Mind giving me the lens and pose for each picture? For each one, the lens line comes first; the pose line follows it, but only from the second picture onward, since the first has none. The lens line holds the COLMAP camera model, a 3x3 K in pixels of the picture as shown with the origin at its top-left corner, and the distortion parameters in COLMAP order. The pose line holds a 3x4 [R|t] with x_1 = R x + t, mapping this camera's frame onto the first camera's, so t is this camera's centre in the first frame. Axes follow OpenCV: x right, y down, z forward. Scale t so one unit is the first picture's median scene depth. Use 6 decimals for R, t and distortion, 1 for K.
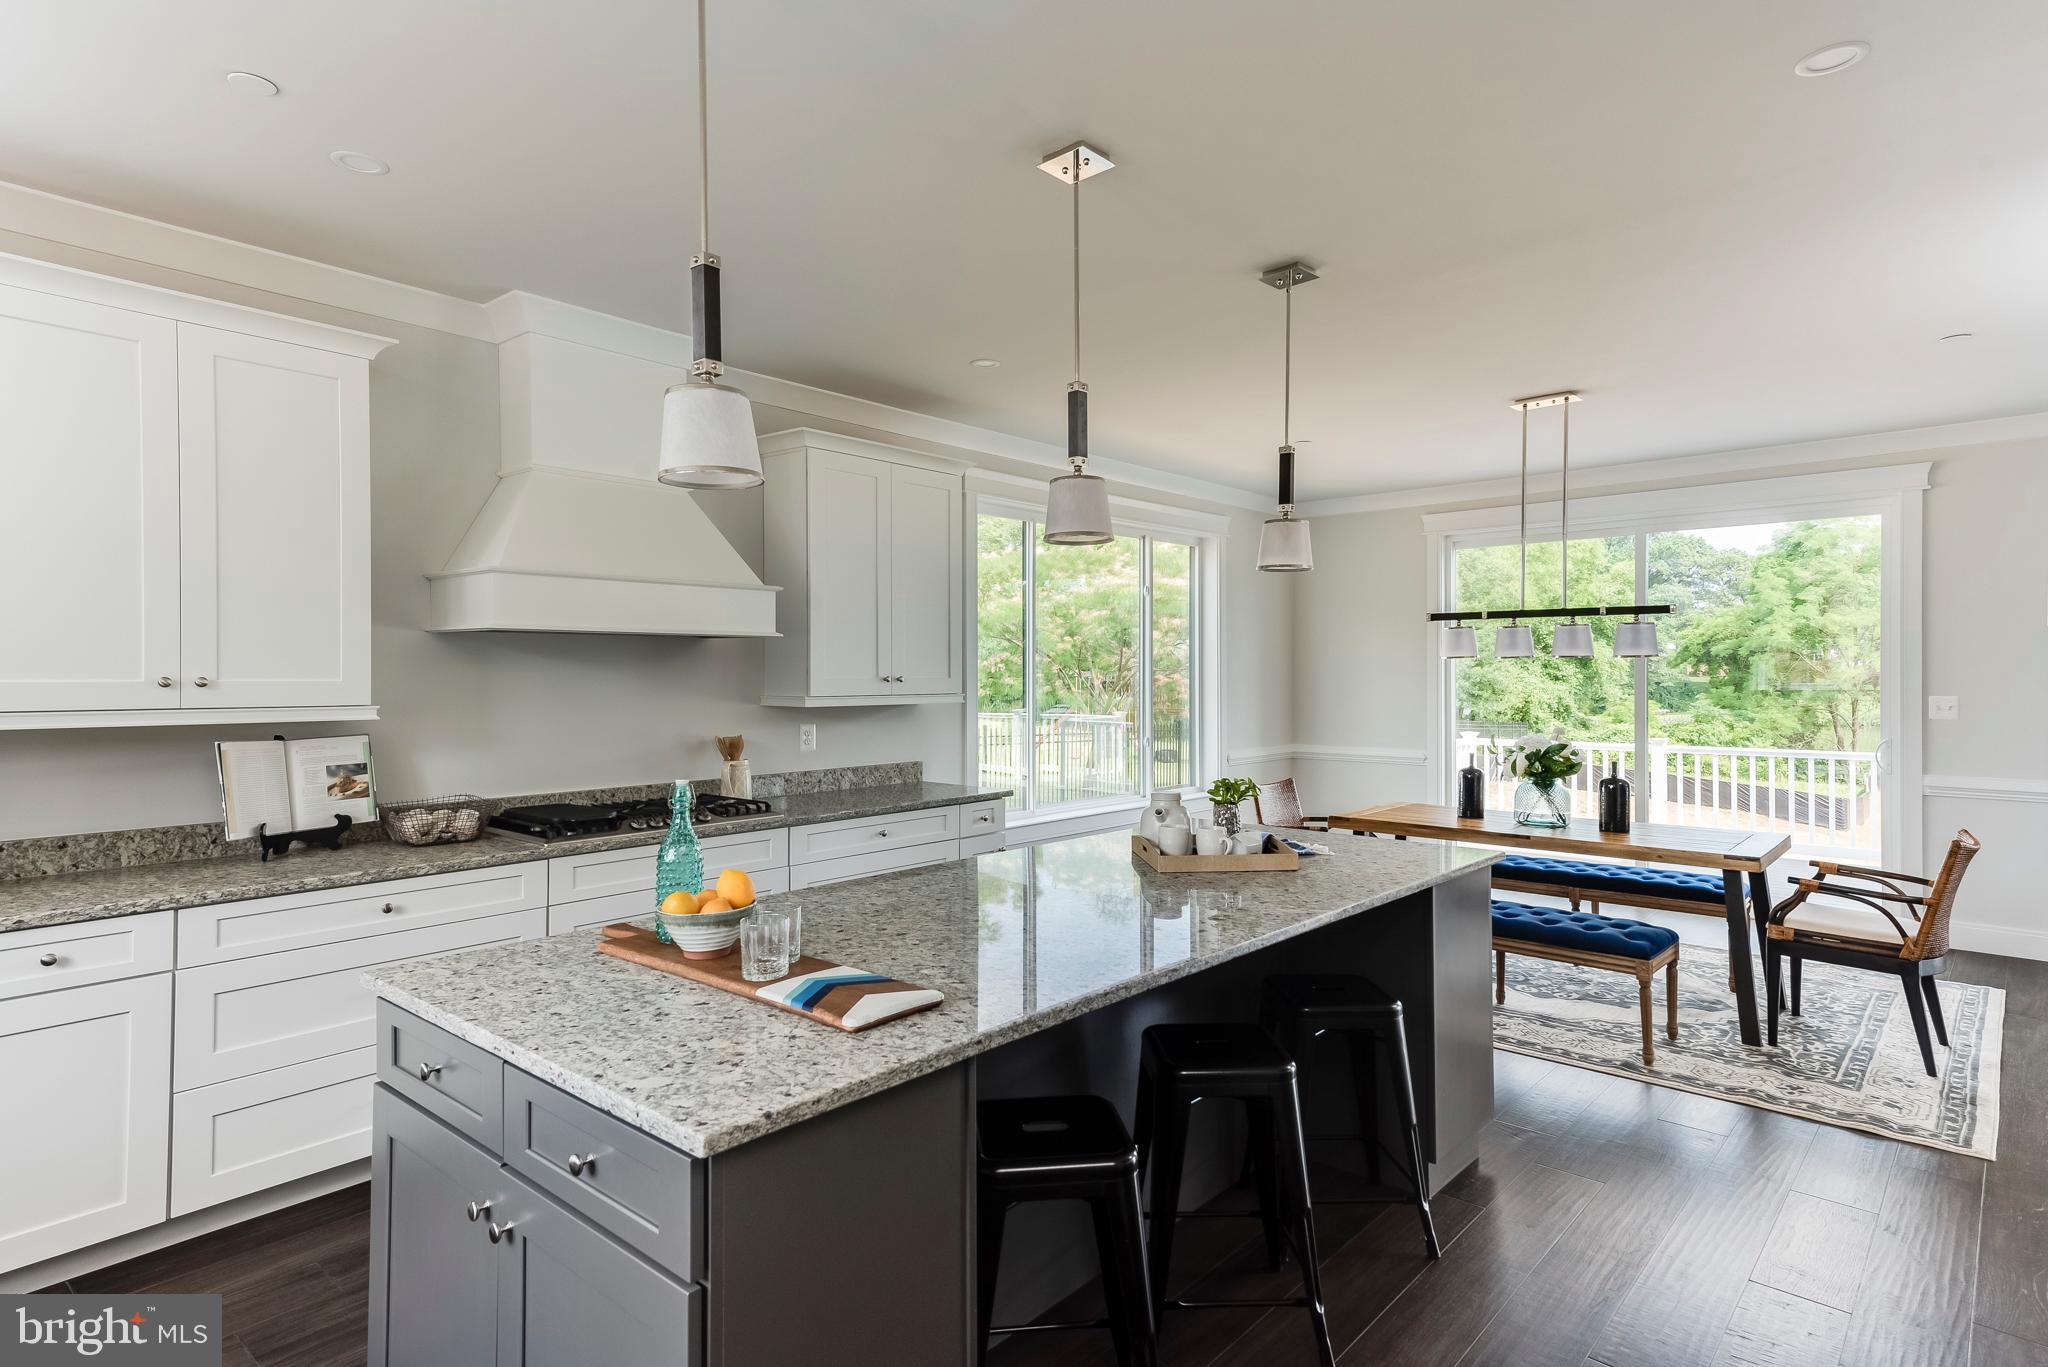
lens RADIAL K [[1107.9, 0, 1024.0], [0, 1107.9, 683.5], [0, 0, 1]] dist [0.058865, -0.000373]
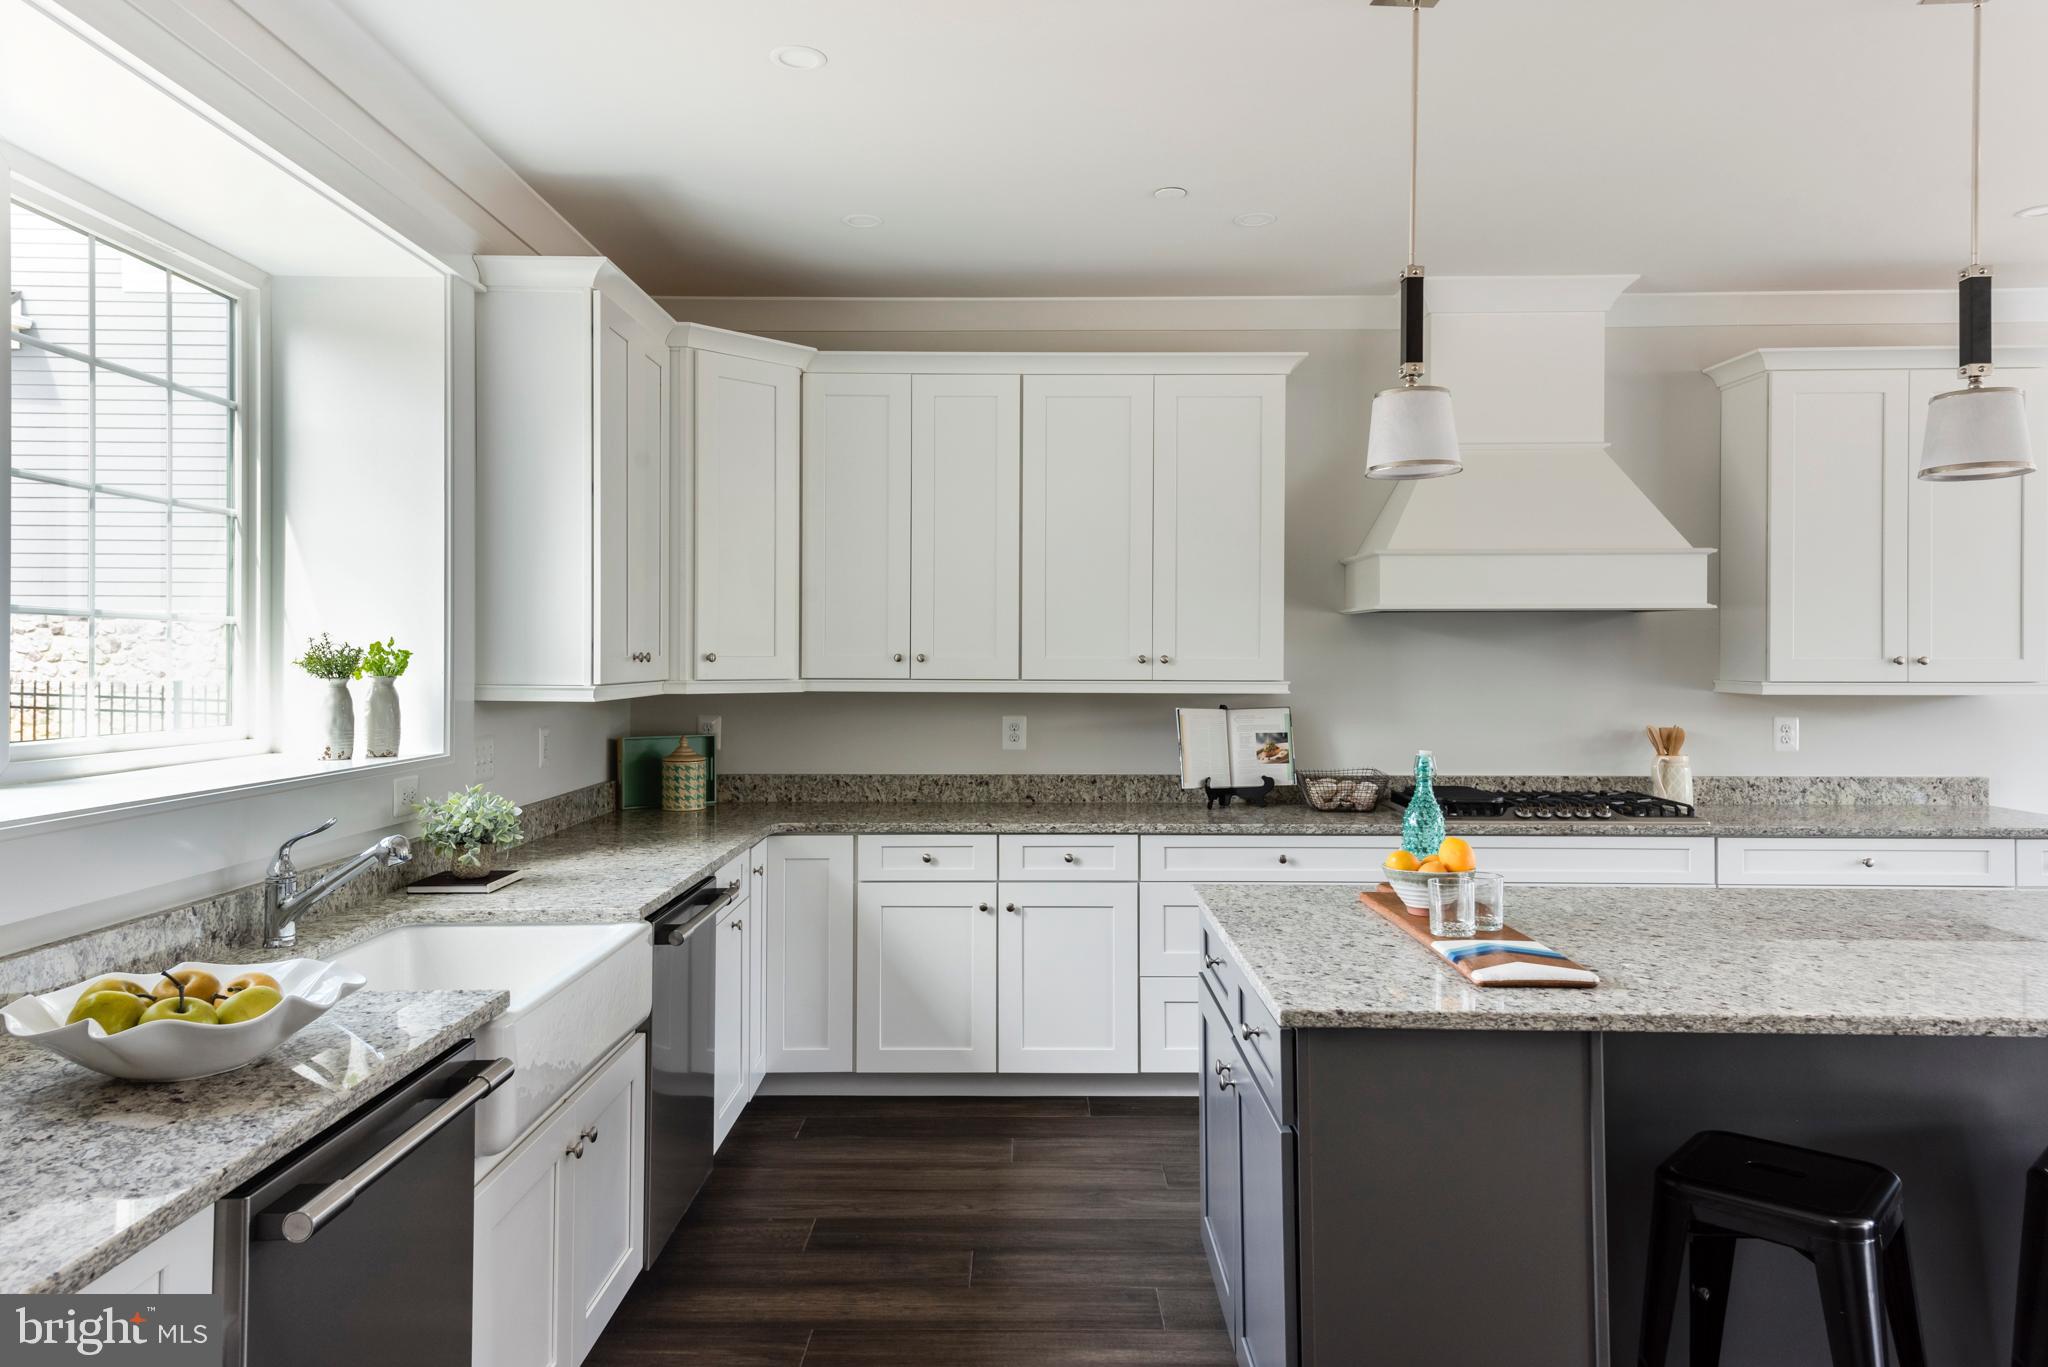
lens RADIAL K [[1433.9, 0, 1024.0], [0, 1433.9, 683.5], [0, 0, 1]] dist [0.093961, -0.001842]
pose [[0.653240, 0.017020, -0.756960, 0.341060], [-0.010285, 0.999855, 0.013606, 0.005305], [0.757081, -0.001103, 0.653320, -0.132788]]
